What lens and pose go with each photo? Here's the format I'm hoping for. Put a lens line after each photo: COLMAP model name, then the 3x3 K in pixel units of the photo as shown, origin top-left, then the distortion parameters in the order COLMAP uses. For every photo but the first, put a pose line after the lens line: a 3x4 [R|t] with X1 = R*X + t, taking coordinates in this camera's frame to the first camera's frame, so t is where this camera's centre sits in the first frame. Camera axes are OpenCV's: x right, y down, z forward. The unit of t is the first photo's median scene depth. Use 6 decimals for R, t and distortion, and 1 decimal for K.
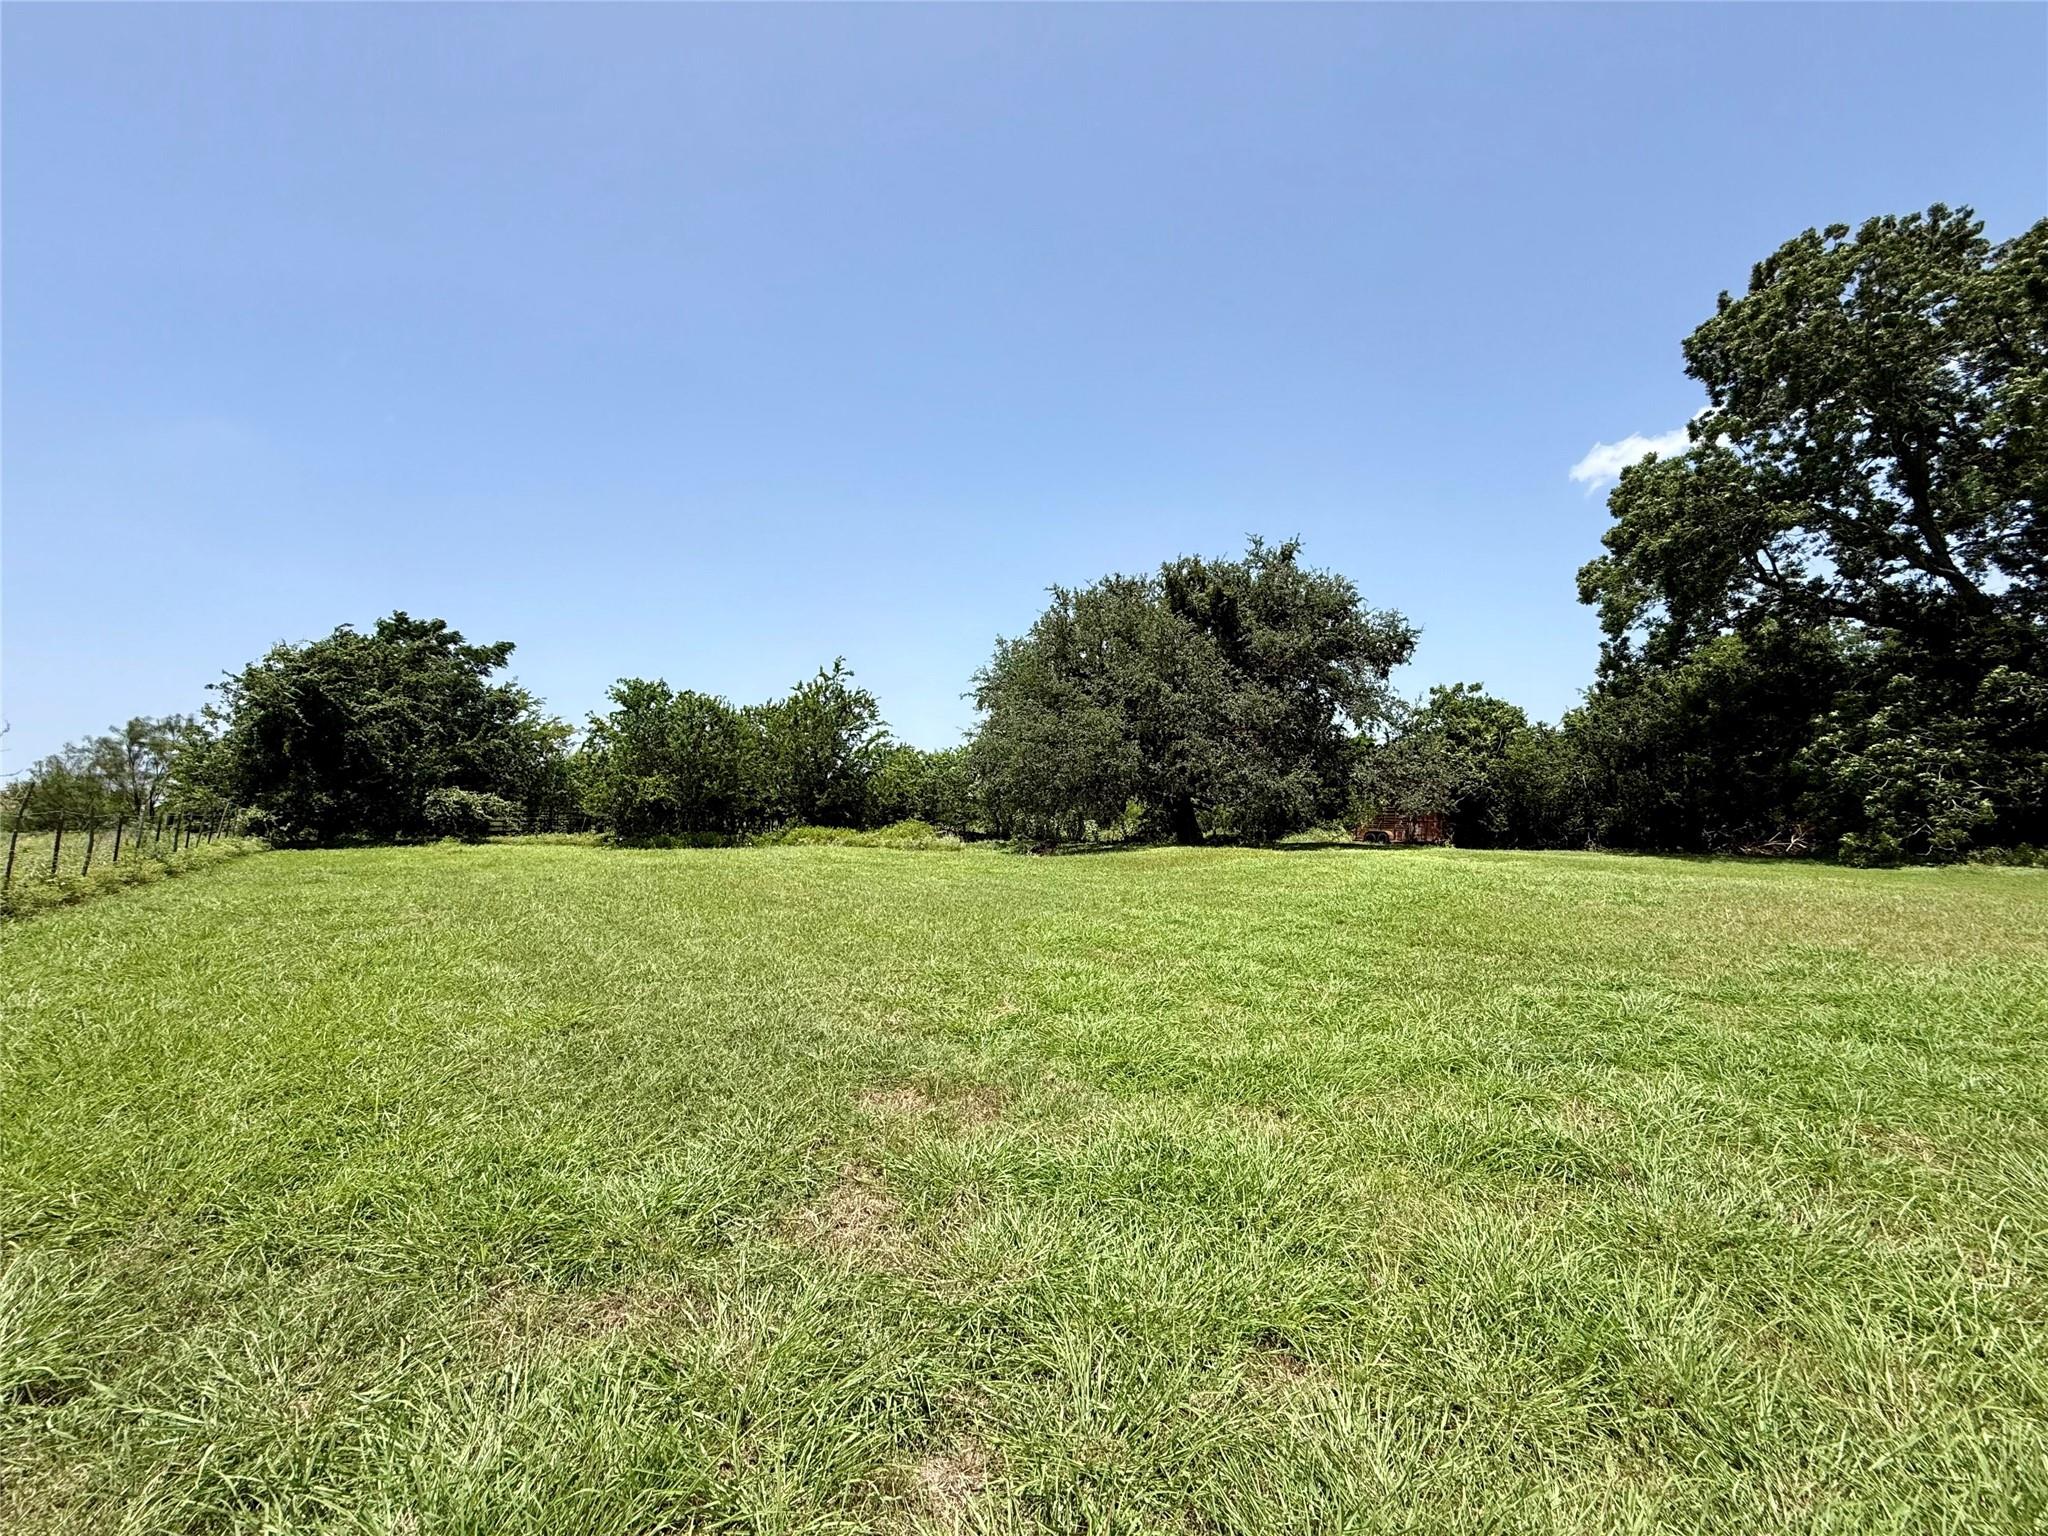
lens RADIAL K [[812.8, 0, 1020.6], [0, 812.8, 768.2], [0, 0, 1]] dist [0.000099, 0.000191]
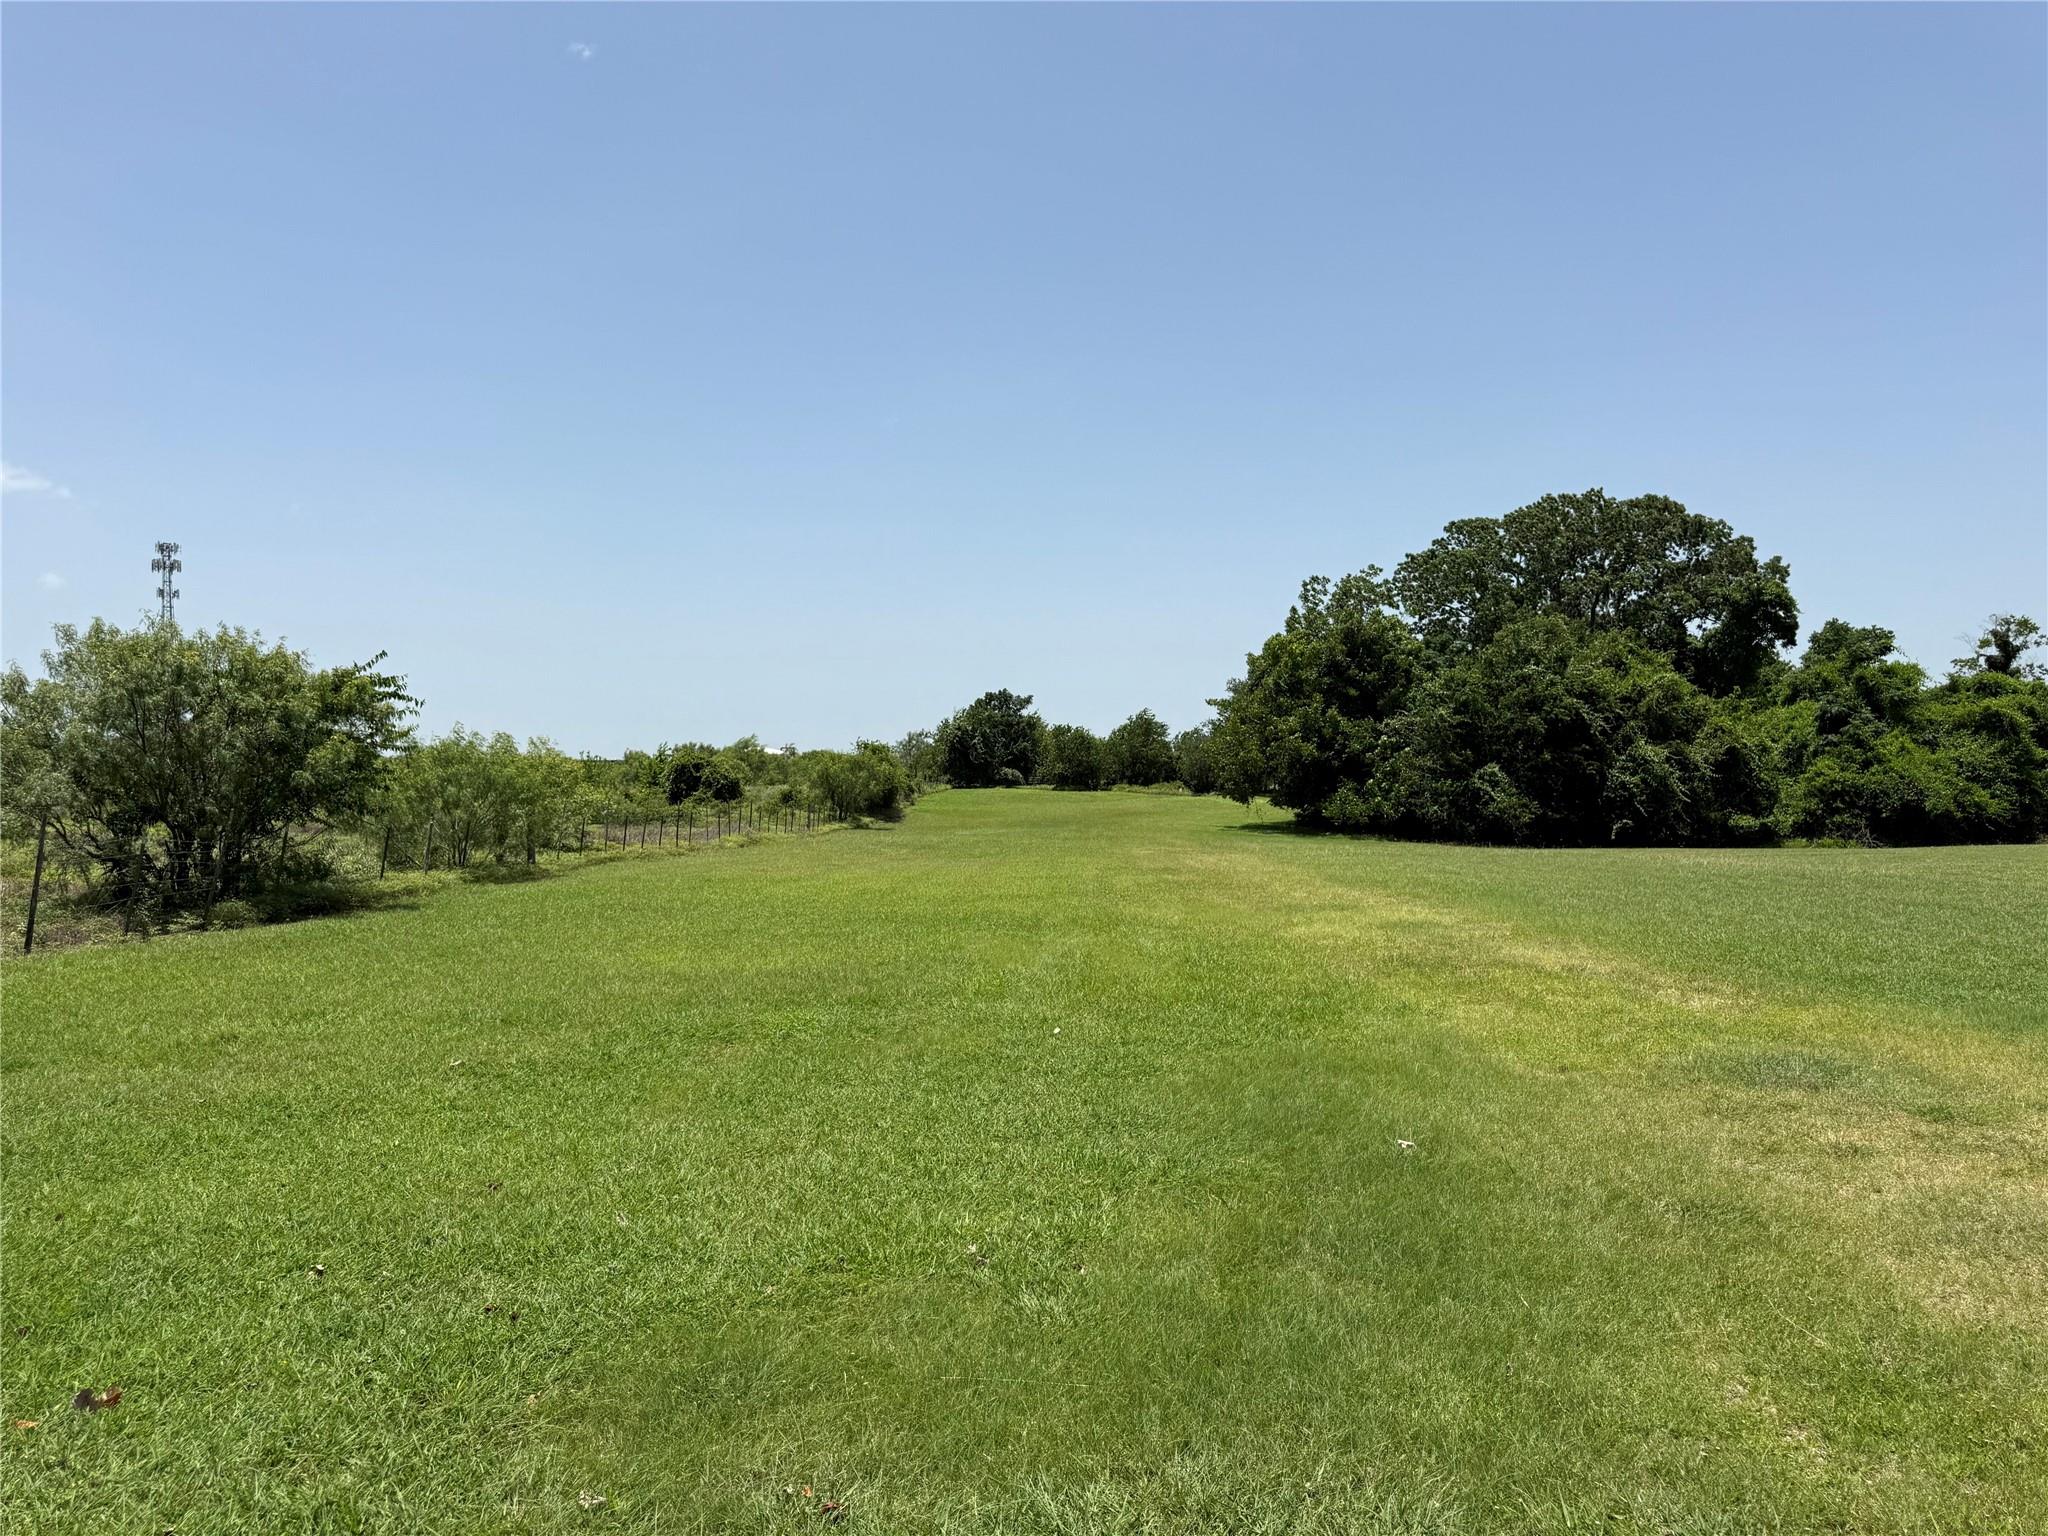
lens RADIAL K [[1436.5, 0, 1024.0], [0, 1436.5, 768.0], [0, 0, 1]] dist [0.087527, -0.115599]
pose [[0.773931, 0.009158, -0.633203, 1.908707], [0.034195, 0.997832, 0.056226, -0.191868], [0.632345, -0.065168, 0.771941, -2.112151]]
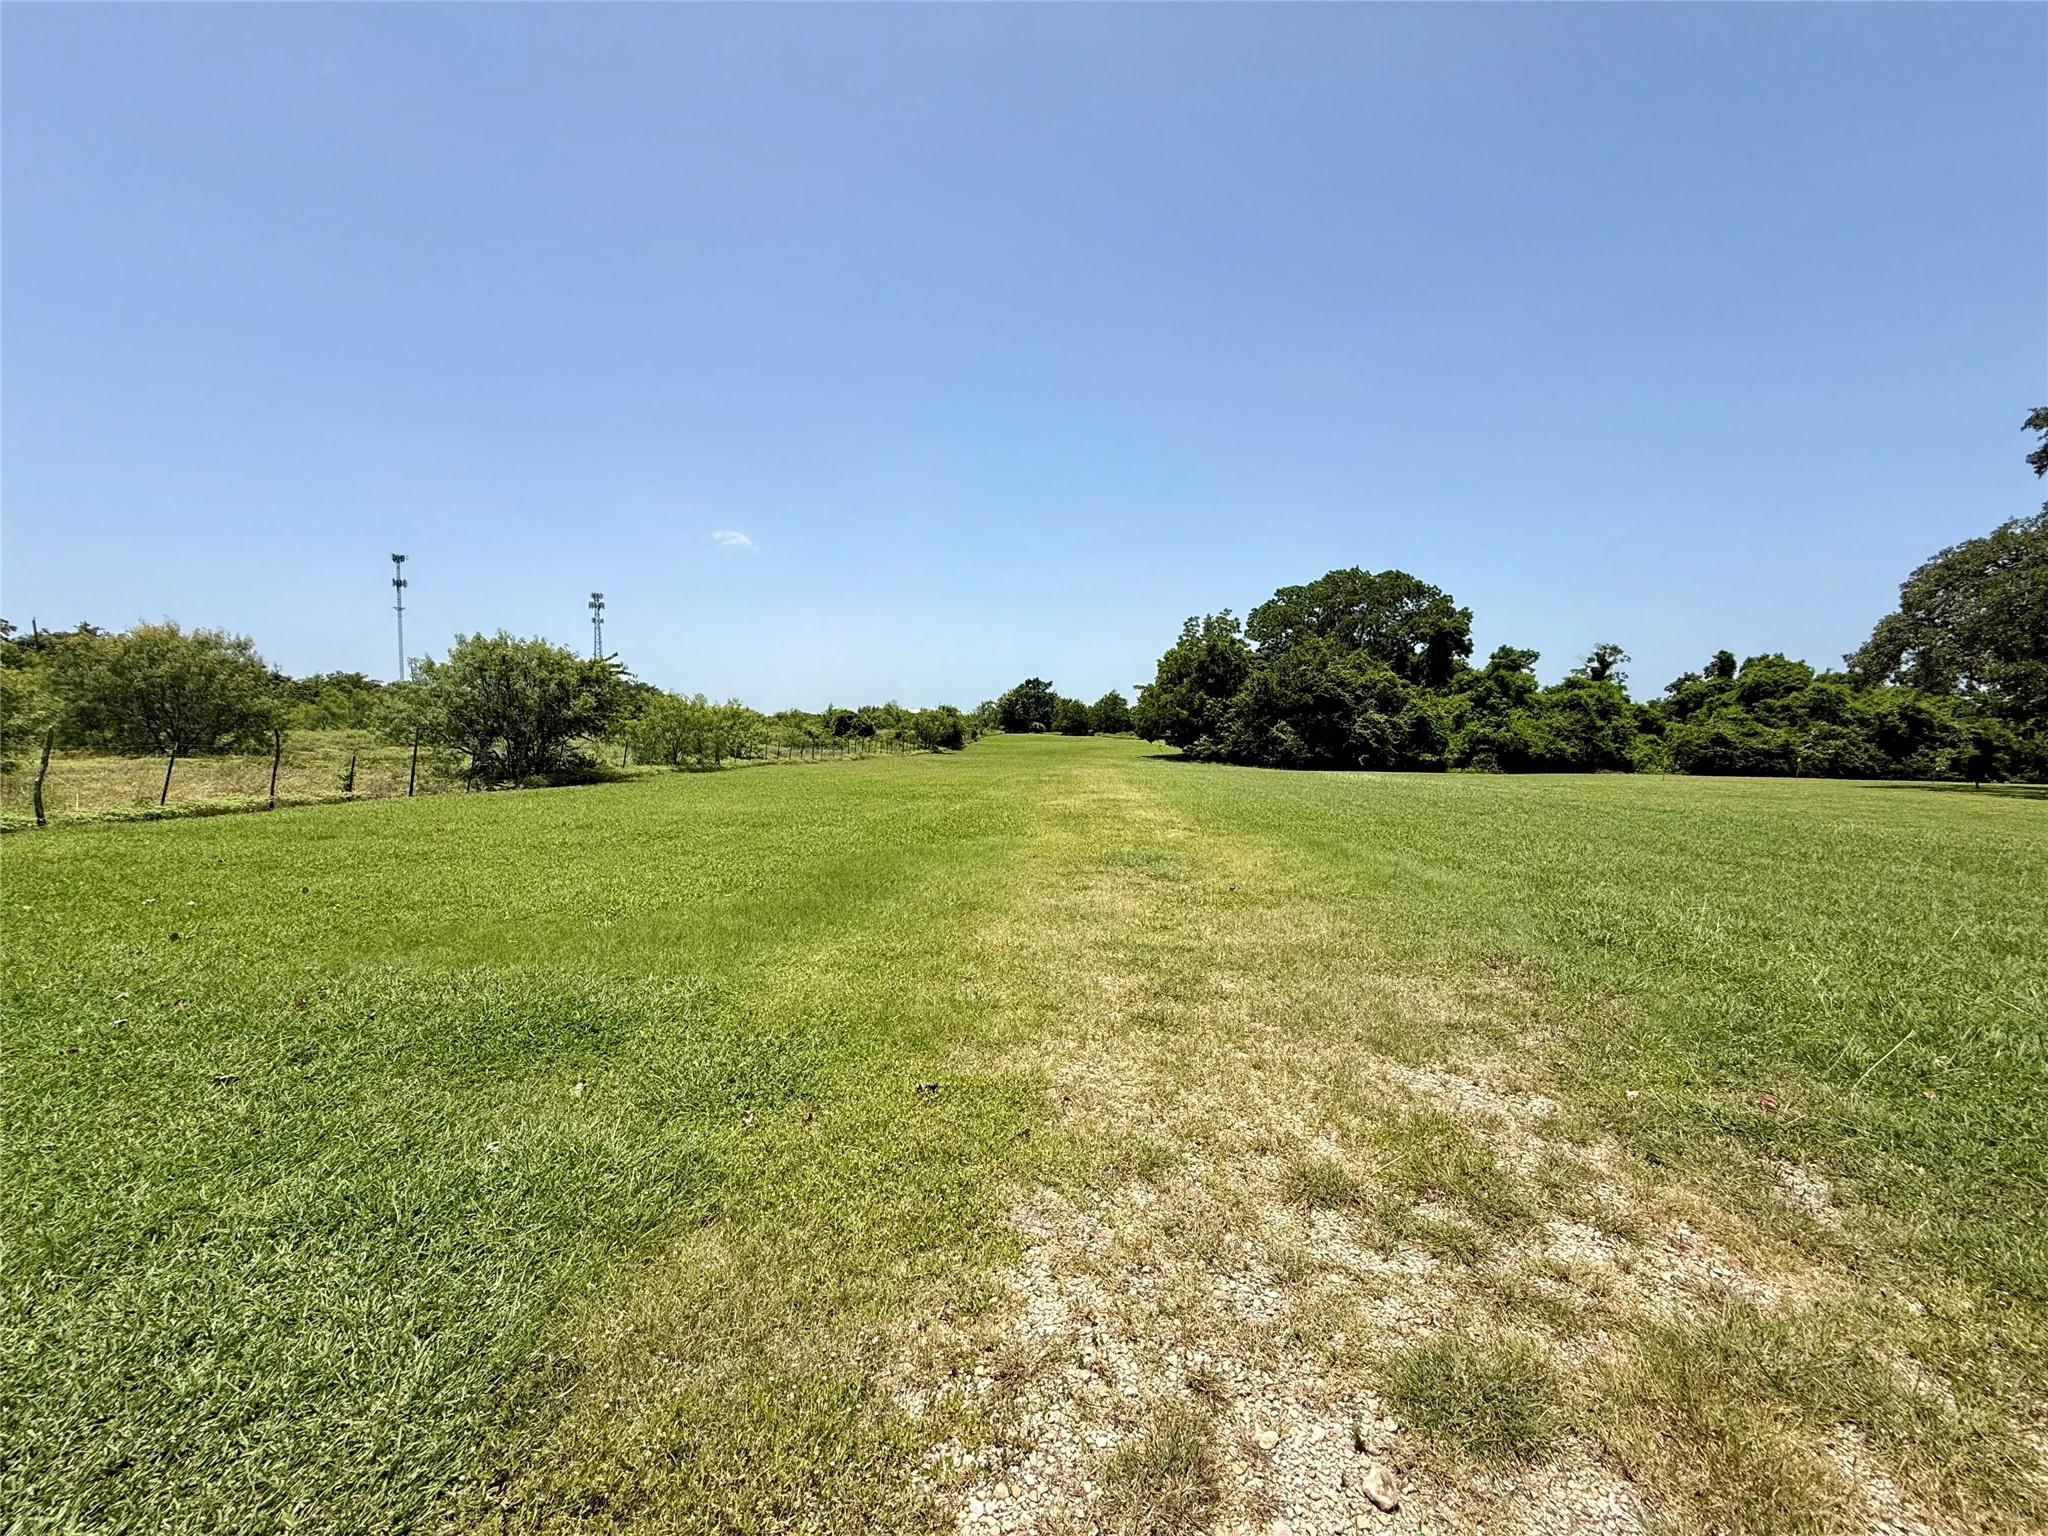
lens RADIAL K [[812.8, 0, 1020.6], [0, 812.8, 768.2], [0, 0, 1]] dist [0.000099, 0.000191]
pose [[0.736956, 0.059888, -0.673282, 2.008075], [0.019749, 0.993734, 0.110009, -0.186659], [0.675652, -0.094368, 0.731156, -2.079425]]
